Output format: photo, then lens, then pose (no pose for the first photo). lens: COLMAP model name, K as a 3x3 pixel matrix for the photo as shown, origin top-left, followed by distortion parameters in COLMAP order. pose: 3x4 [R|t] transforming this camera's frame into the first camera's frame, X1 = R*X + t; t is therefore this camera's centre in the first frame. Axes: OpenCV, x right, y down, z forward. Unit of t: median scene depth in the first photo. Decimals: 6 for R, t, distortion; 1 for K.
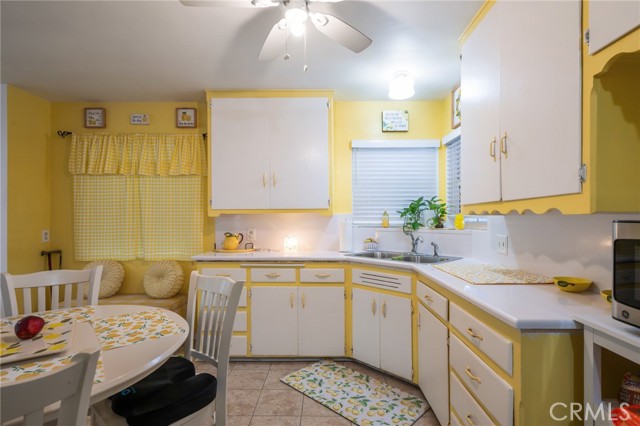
lens RADIAL K [[315.6, 0, 322.8], [0, 315.6, 220.0], [0, 0, 1]] dist [0.000869, 0.000163]
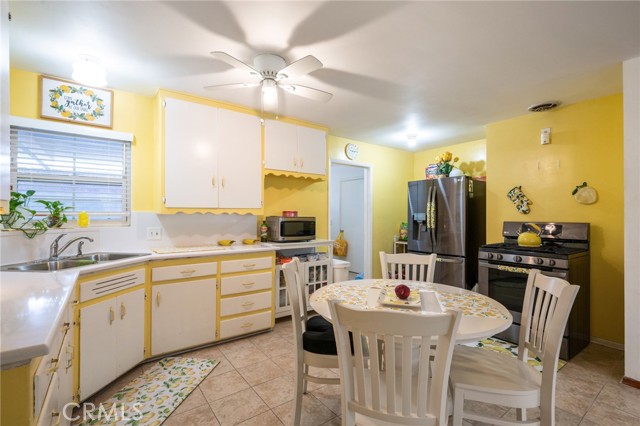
lens RADIAL K [[293.6, 0, 320.0], [0, 293.6, 213.0], [0, 0, 1]] dist [-0.000836, -0.000163]
pose [[-0.598393, 0.002970, 0.801197, -0.733430], [0.001748, 0.999996, -0.002401, -0.012001], [-0.801201, -0.000037, -0.598396, 0.868046]]
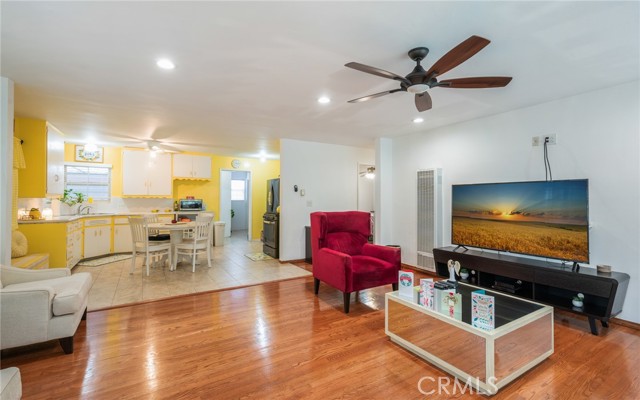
lens RADIAL K [[283.1, 0, 319.1], [0, 283.1, 194.7], [0, 0, 1]] dist [-0.001315, -0.000049]
pose [[-0.525965, 0.013785, 0.850394, -2.353943], [0.003205, 0.999894, -0.014227, -0.000024], [-0.850500, -0.004758, -0.525953, 0.563698]]
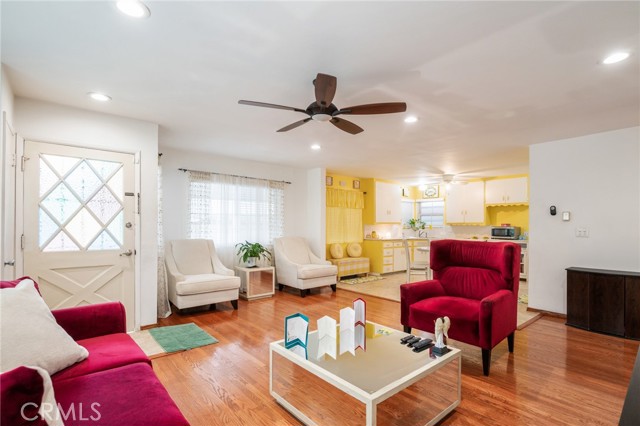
lens RADIAL K [[309.7, 0, 323.6], [0, 309.7, 224.5], [0, 0, 1]] dist [0.002568, 0.000337]
pose [[0.751796, 0.006847, 0.659361, -2.437259], [-0.001885, 0.999964, -0.008235, 0.007833], [-0.659393, 0.004948, 0.751782, -0.703898]]
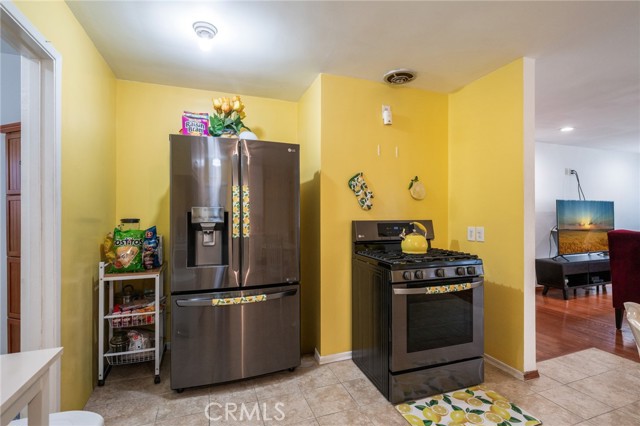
lens RADIAL K [[306.4, 0, 320.0], [0, 306.4, 213.0], [0, 0, 1]] dist [-0.003380, -0.000627]
pose [[-0.937938, 0.000305, -0.346803, 0.165855], [-0.003119, 0.999952, 0.009315, -0.008496], [0.346789, 0.009818, -0.937892, 0.340846]]
